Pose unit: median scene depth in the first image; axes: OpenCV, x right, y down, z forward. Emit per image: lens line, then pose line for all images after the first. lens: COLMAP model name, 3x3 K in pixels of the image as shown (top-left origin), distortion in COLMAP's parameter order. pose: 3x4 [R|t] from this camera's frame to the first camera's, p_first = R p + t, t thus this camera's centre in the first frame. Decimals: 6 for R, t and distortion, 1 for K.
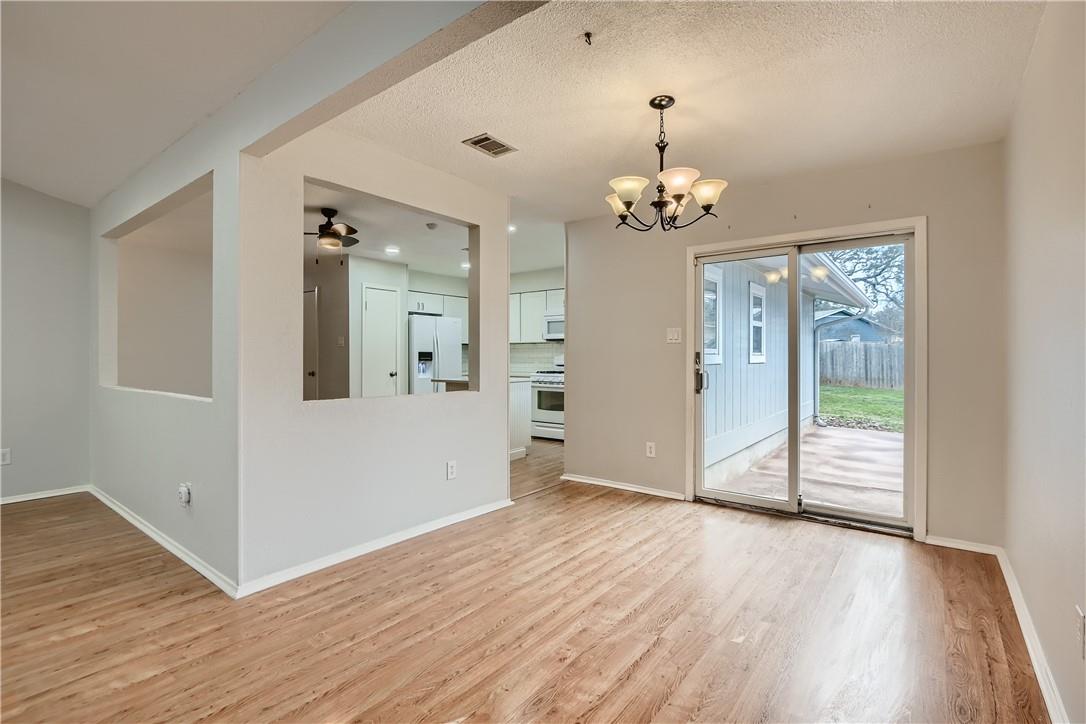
lens RADIAL K [[501.9, 0, 545.8], [0, 501.9, 359.5], [0, 0, 1]] dist [-0.009632, -0.002201]
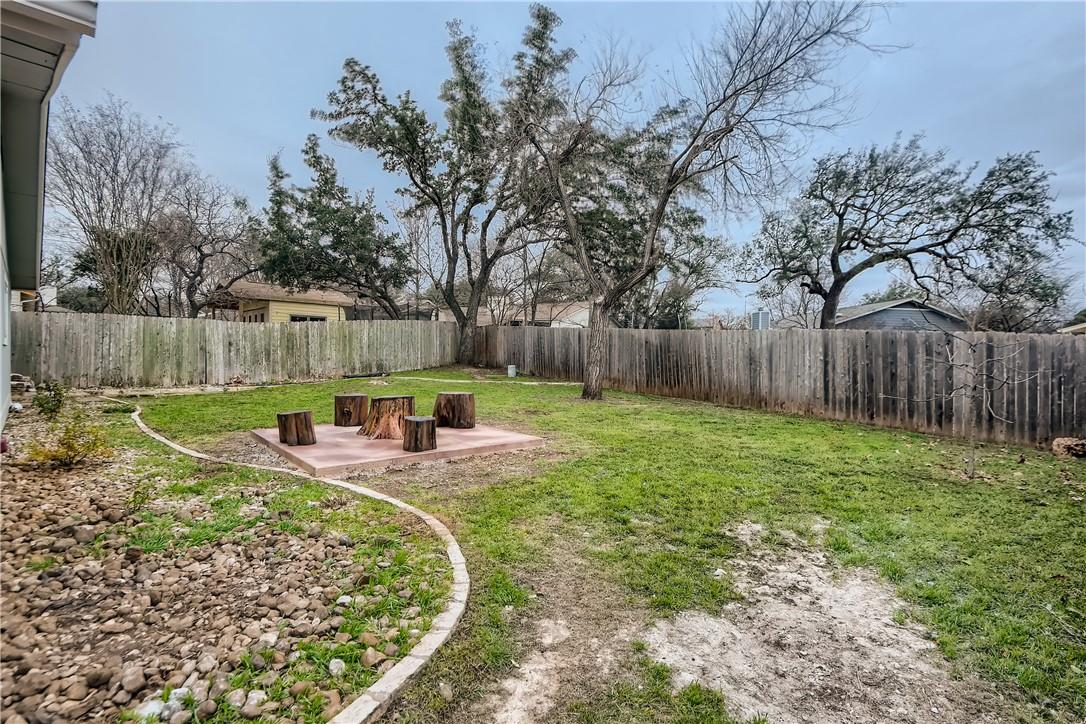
lens RADIAL K [[517.1, 0, 542.3], [0, 517.1, 358.6], [0, 0, 1]] dist [-0.027055, -0.001852]
pose [[0.987740, 0.016658, -0.155218, 1.295030], [-0.017345, 0.999845, -0.003072, 0.009686], [0.155143, 0.005726, 0.987875, 1.306352]]
